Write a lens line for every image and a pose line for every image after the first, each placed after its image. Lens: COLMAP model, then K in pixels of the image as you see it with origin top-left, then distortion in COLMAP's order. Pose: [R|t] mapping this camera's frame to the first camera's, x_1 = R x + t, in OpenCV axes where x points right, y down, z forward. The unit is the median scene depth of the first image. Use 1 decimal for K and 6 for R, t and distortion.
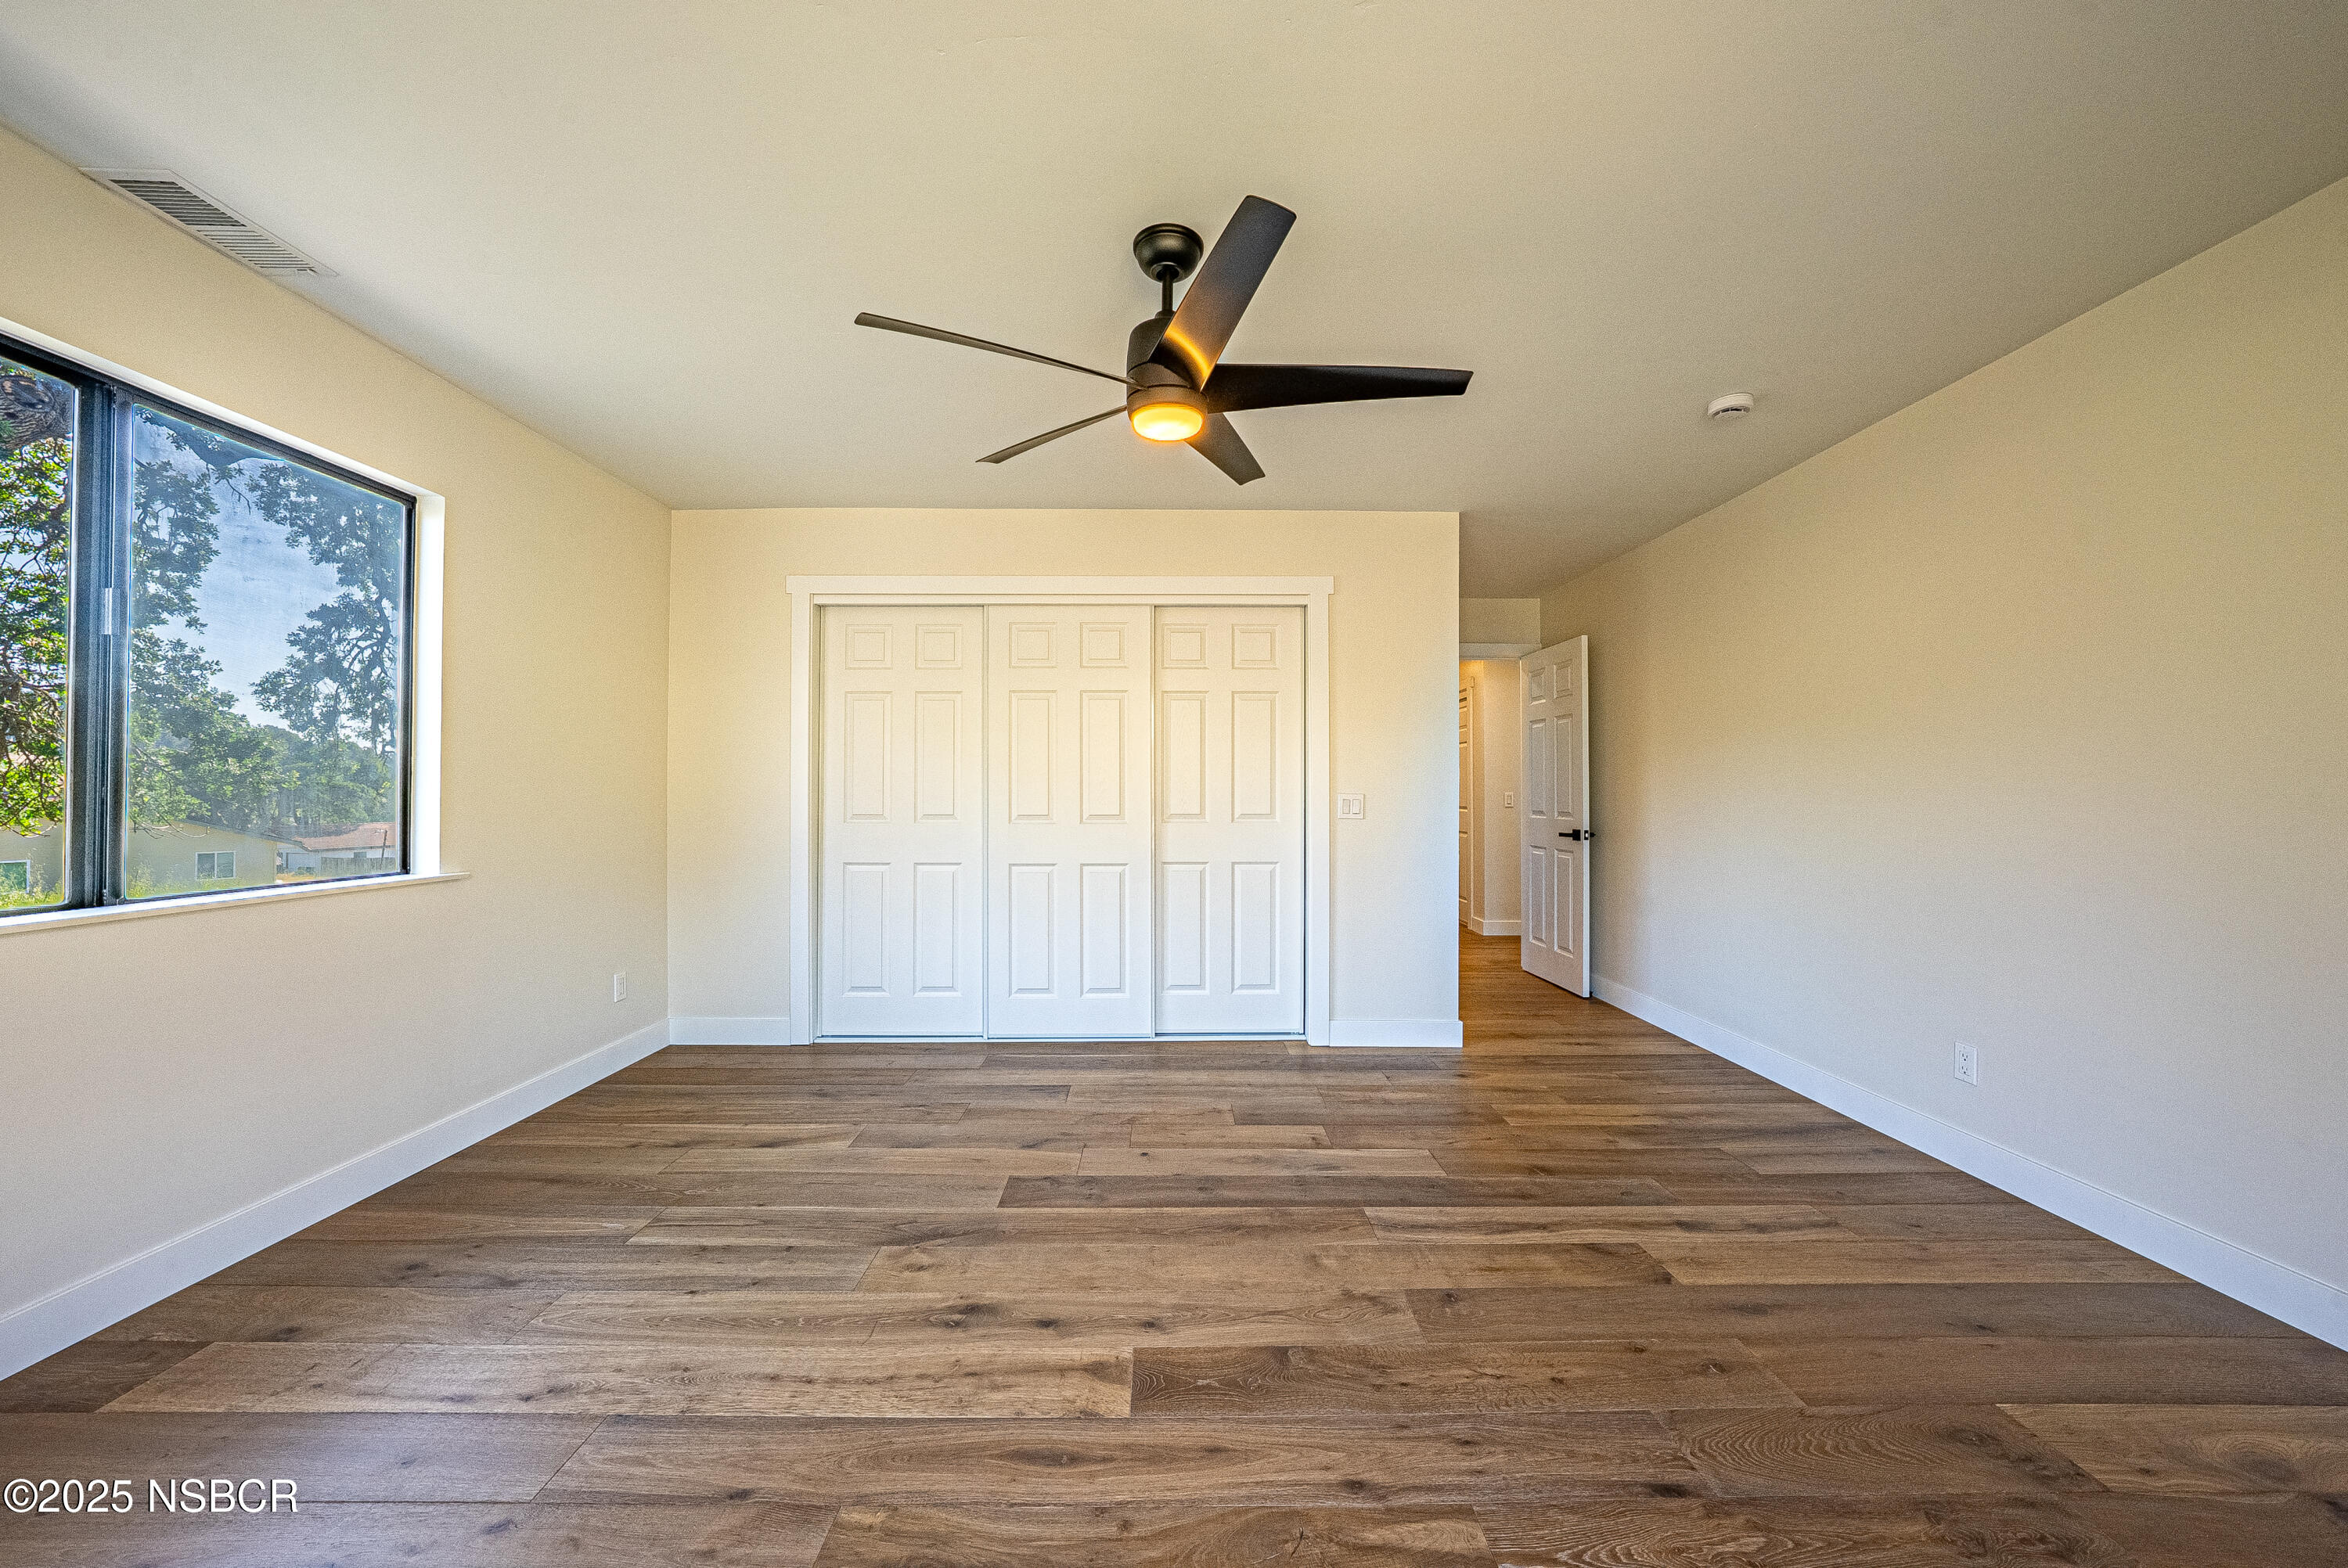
lens RADIAL K [[841.7, 0, 1173.4], [0, 841.7, 787.3], [0, 0, 1]] dist [-0.030994, 0.006713]
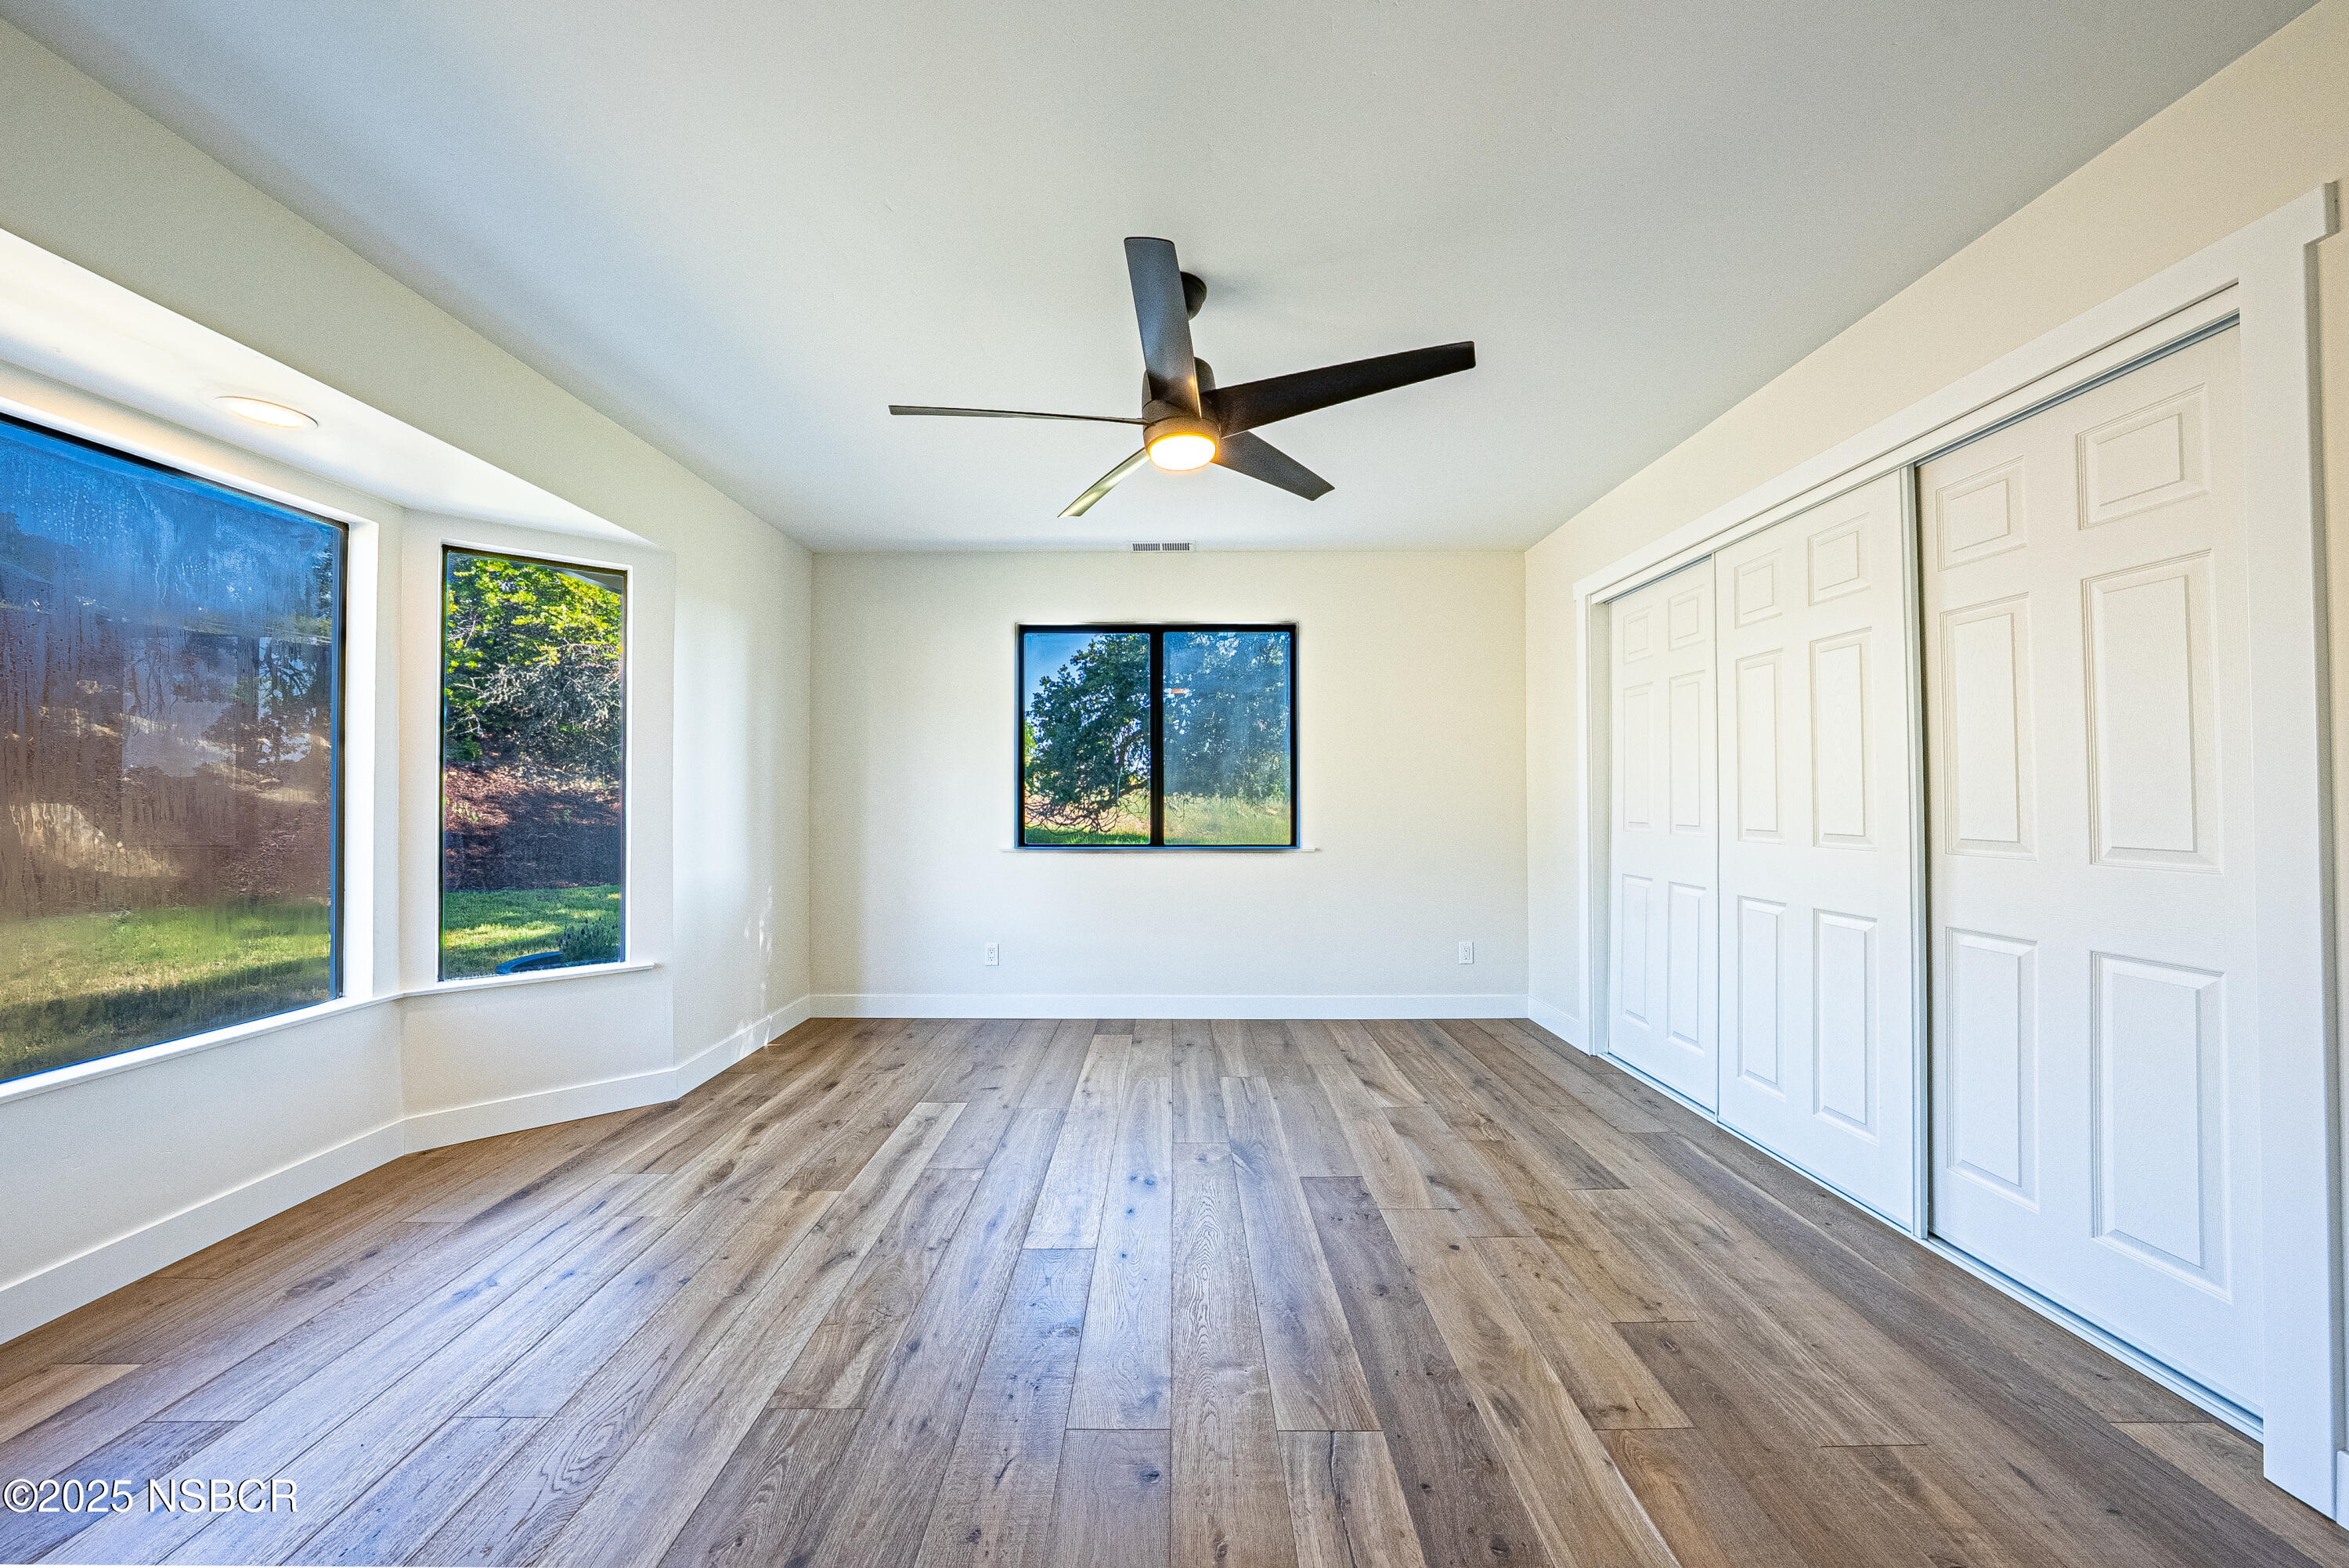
lens RADIAL K [[842.0, 0, 1173.9], [0, 842.0, 787.3], [0, 0, 1]] dist [-0.030994, 0.006713]
pose [[-0.029771, -0.013592, -0.999464, 0.781136], [0.008580, 0.999867, -0.013853, 0.003048], [0.999520, -0.008988, -0.029651, 0.753827]]
